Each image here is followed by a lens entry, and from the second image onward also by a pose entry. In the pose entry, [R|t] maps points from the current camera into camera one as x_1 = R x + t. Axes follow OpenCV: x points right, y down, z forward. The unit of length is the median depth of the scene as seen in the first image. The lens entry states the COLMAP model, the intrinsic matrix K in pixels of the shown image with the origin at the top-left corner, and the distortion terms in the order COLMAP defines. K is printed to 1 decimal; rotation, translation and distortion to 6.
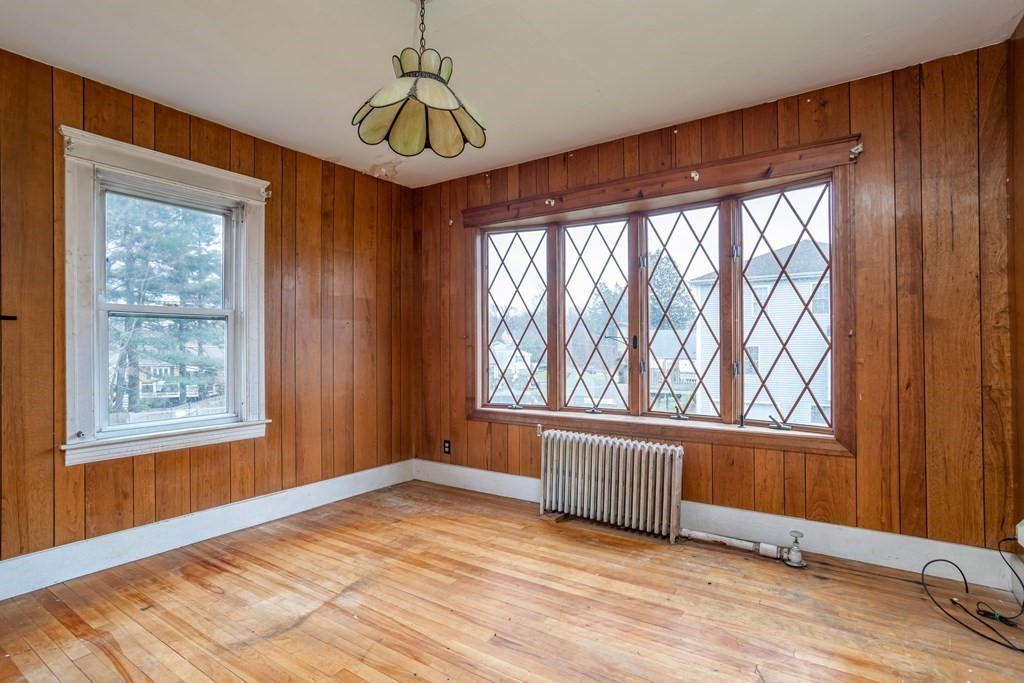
lens RADIAL K [[499.2, 0, 508.5], [0, 499.2, 347.3], [0, 0, 1]] dist [-0.049144, 0.026955]
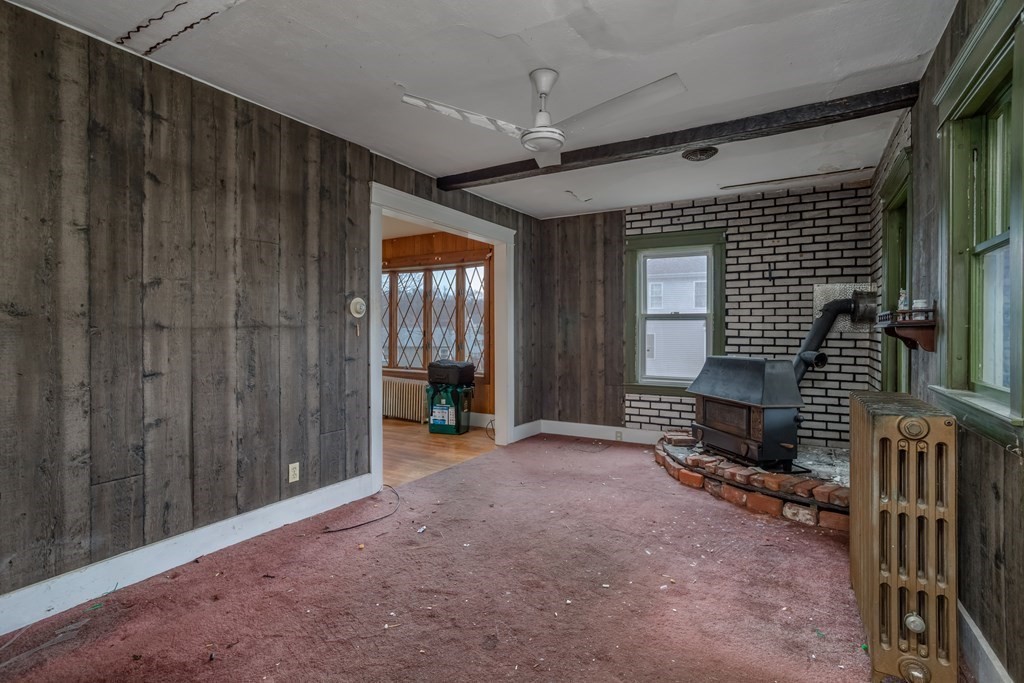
lens RADIAL K [[499.2, 0, 512.4], [0, 499.2, 321.5], [0, 0, 1]] dist [-0.049144, 0.026955]
pose [[0.997041, 0.012772, 0.075804, 0.492055], [-0.011448, 0.999775, -0.017876, -0.030106], [-0.076015, 0.016956, 0.996963, -1.129761]]
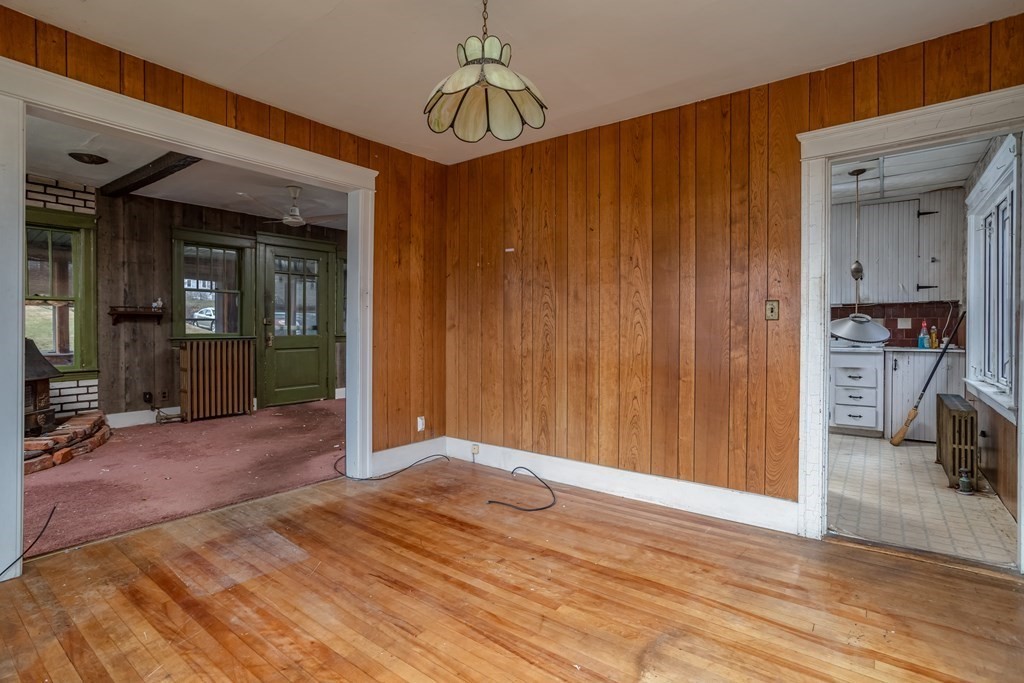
lens RADIAL K [[499.2, 0, 514.6], [0, 499.2, 330.8], [0, 0, 1]] dist [-0.049144, 0.026955]
pose [[-0.998982, 0.004249, 0.044903, -0.168870], [0.004762, 0.999924, 0.011337, 0.002671], [-0.044852, 0.011540, -0.998927, 1.208165]]
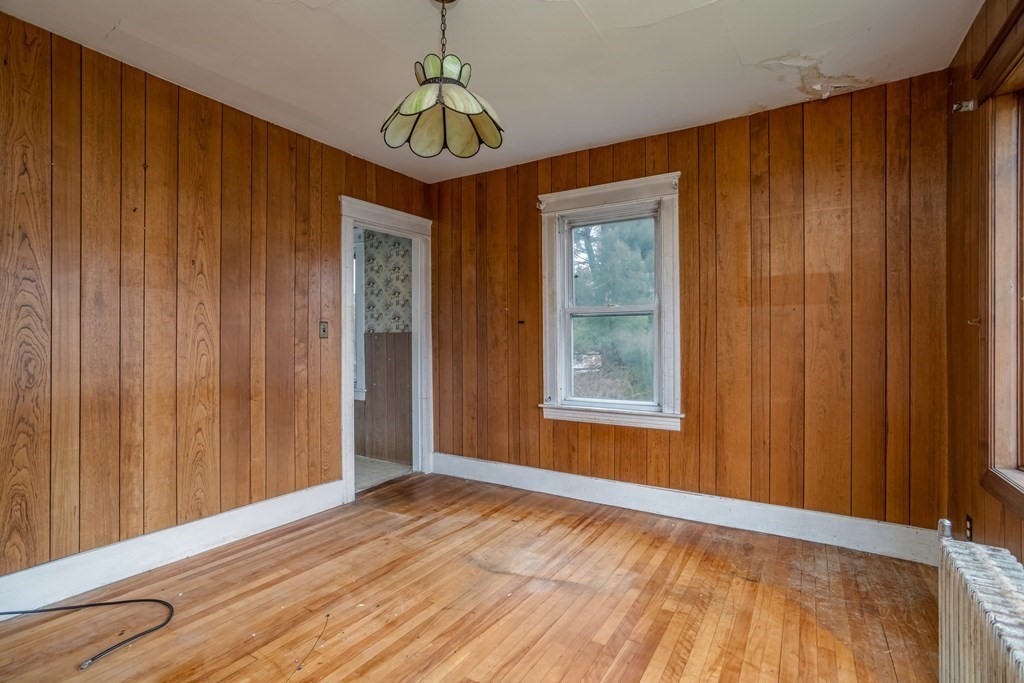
lens RADIAL K [[499.2, 0, 489.8], [0, 499.2, 342.4], [0, 0, 1]] dist [-0.049144, 0.026955]
pose [[0.024485, 0.008501, -0.999664, 0.511430], [-0.000458, 0.999964, 0.008493, -0.004809], [0.999700, 0.000250, 0.024488, 0.630704]]
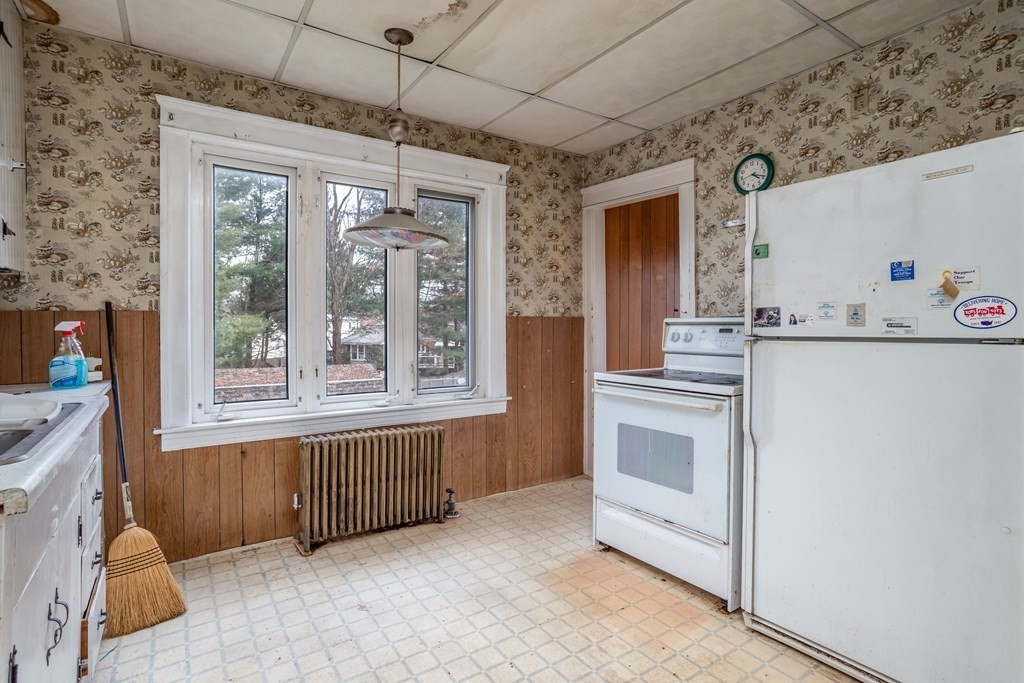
lens RADIAL K [[499.2, 0, 509.1], [0, 499.2, 325.1], [0, 0, 1]] dist [-0.049144, 0.026955]
pose [[0.924255, 0.004629, -0.381748, -0.625759], [-0.005306, 0.999986, -0.000720, -0.000194], [0.381739, 0.002691, 0.924266, -0.729553]]
